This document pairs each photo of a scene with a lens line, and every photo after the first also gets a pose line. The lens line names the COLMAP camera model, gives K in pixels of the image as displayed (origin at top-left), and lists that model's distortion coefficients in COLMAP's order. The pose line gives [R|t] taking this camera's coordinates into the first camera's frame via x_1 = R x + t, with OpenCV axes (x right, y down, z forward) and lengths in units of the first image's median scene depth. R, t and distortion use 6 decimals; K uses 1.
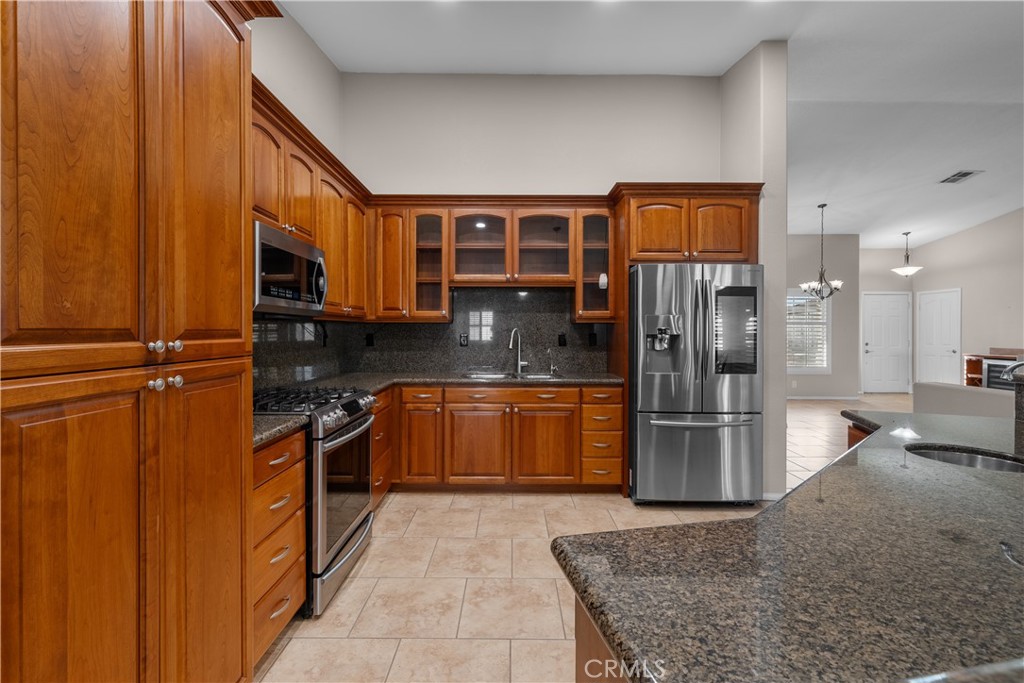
lens RADIAL K [[450.9, 0, 510.3], [0, 450.9, 333.2], [0, 0, 1]] dist [-0.001823, 0.000131]
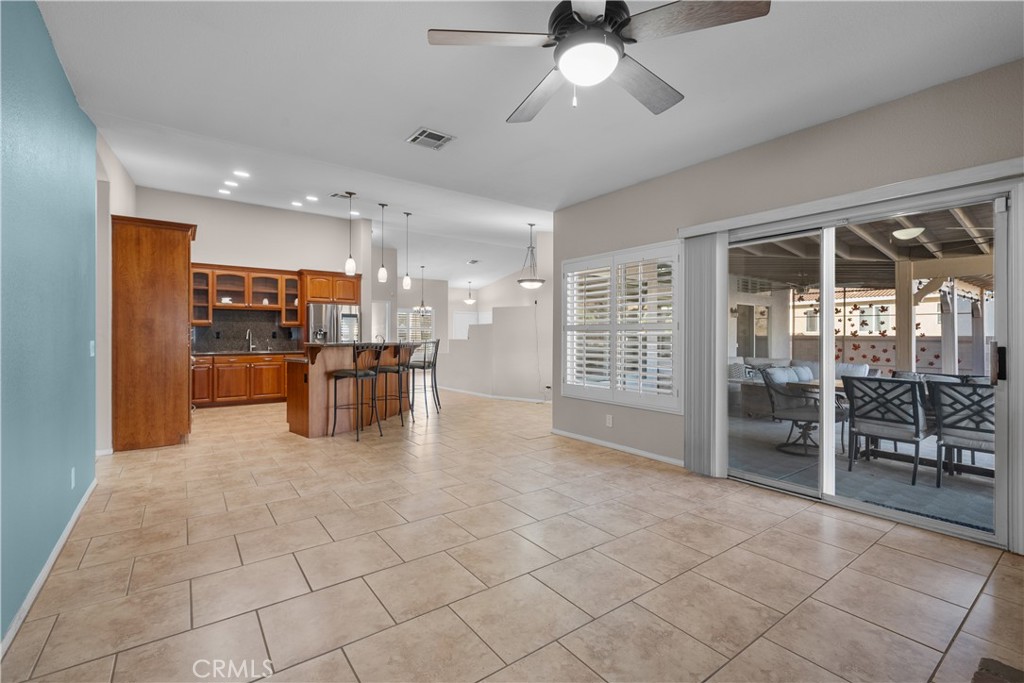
lens RADIAL K [[450.9, 0, 505.5], [0, 450.9, 337.5], [0, 0, 1]] dist [-0.001823, 0.000131]
pose [[0.811289, 0.000051, 0.584646, -0.238742], [-0.000510, 1.000000, 0.000620, 0.024658], [-0.584646, -0.000801, 0.811288, -1.331990]]
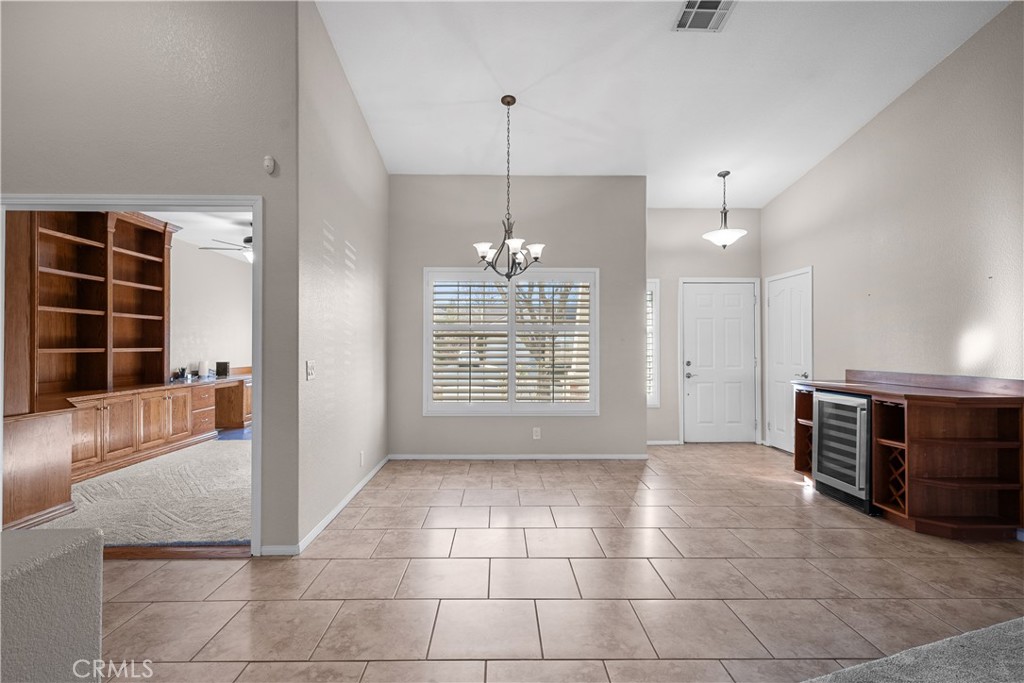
lens RADIAL K [[495.3, 0, 511.5], [0, 495.3, 345.6], [0, 0, 1]] dist [0.003217, 0.000921]
pose [[0.999671, 0.000232, 0.025638, 1.214617], [-0.000025, 0.999967, -0.008065, 0.013689], [-0.025639, 0.008062, 0.999639, 0.752745]]
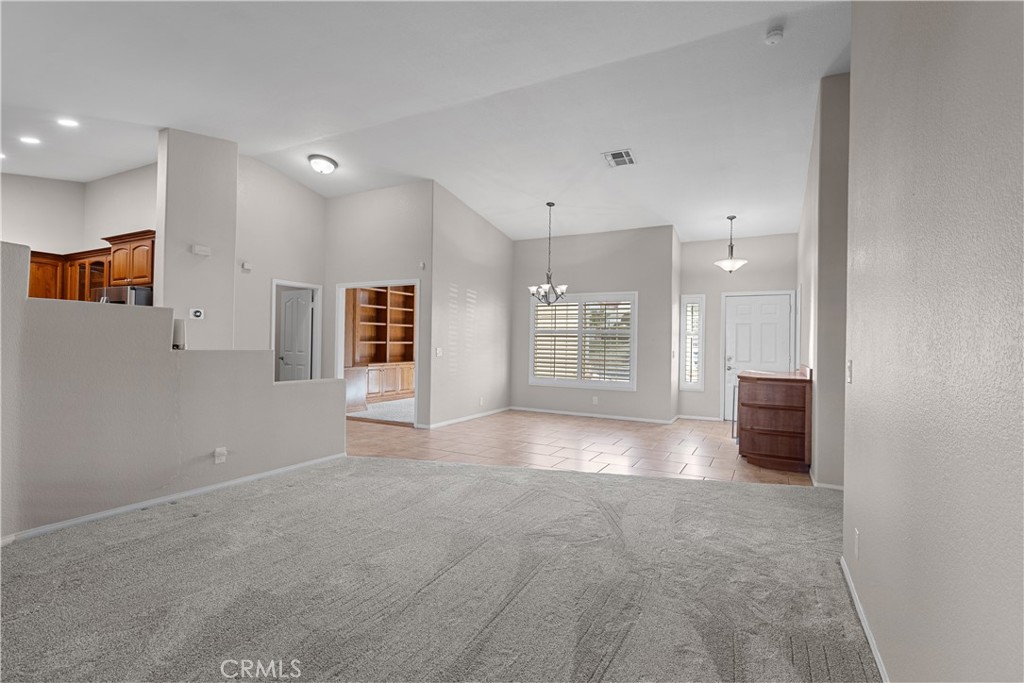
lens RADIAL K [[495.3, 0, 511.1], [0, 495.3, 344.4], [0, 0, 1]] dist [0.003217, 0.000921]
pose [[0.879318, 0.014737, -0.476008, 1.979377], [-0.017842, 0.999839, -0.002005, 0.017602], [0.475901, 0.010256, 0.879439, 0.115431]]
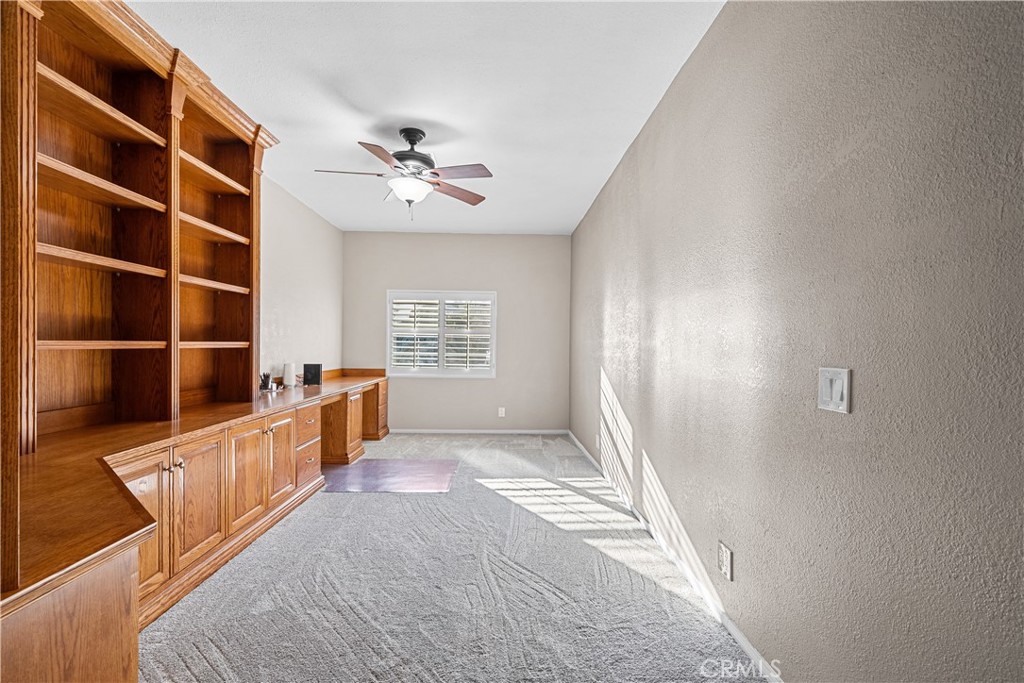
lens RADIAL K [[495.3, 0, 513.1], [0, 495.3, 348.2], [0, 0, 1]] dist [0.003217, 0.000921]
pose [[0.999671, 0.005889, 0.024974, 0.671514], [-0.005920, 0.999982, 0.001145, 0.015964], [-0.024967, -0.001292, 0.999687, 1.356623]]
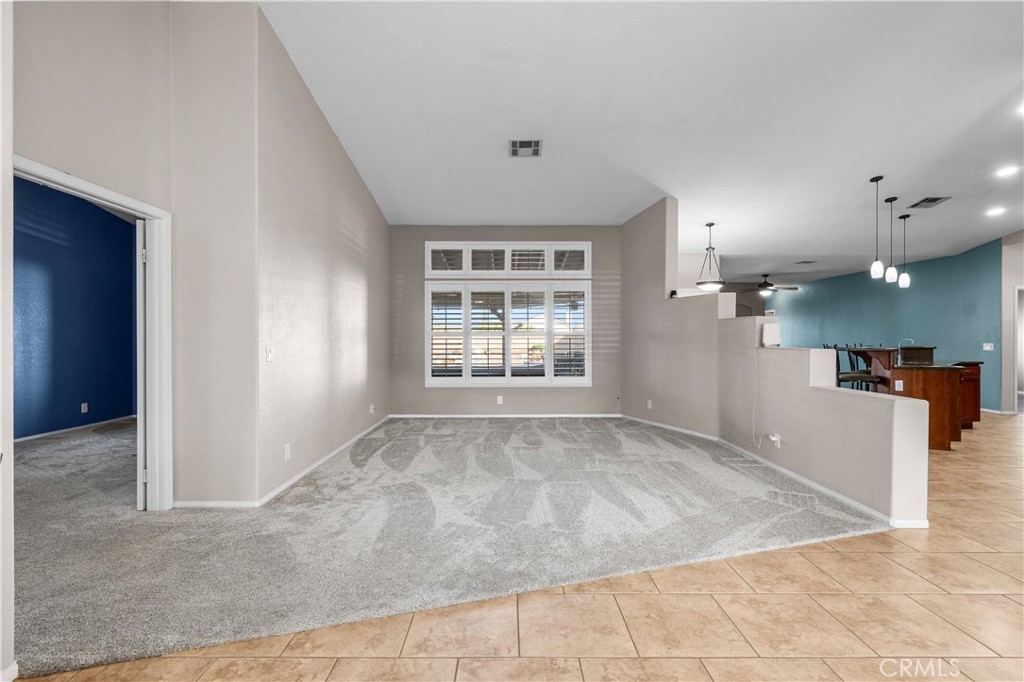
lens RADIAL K [[495.3, 0, 509.0], [0, 495.3, 338.3], [0, 0, 1]] dist [0.003217, 0.000921]
pose [[-0.999978, -0.002338, -0.006273, 1.619141], [-0.002351, 0.999995, 0.002080, 0.014967], [0.006268, 0.002094, -0.999978, 1.834530]]
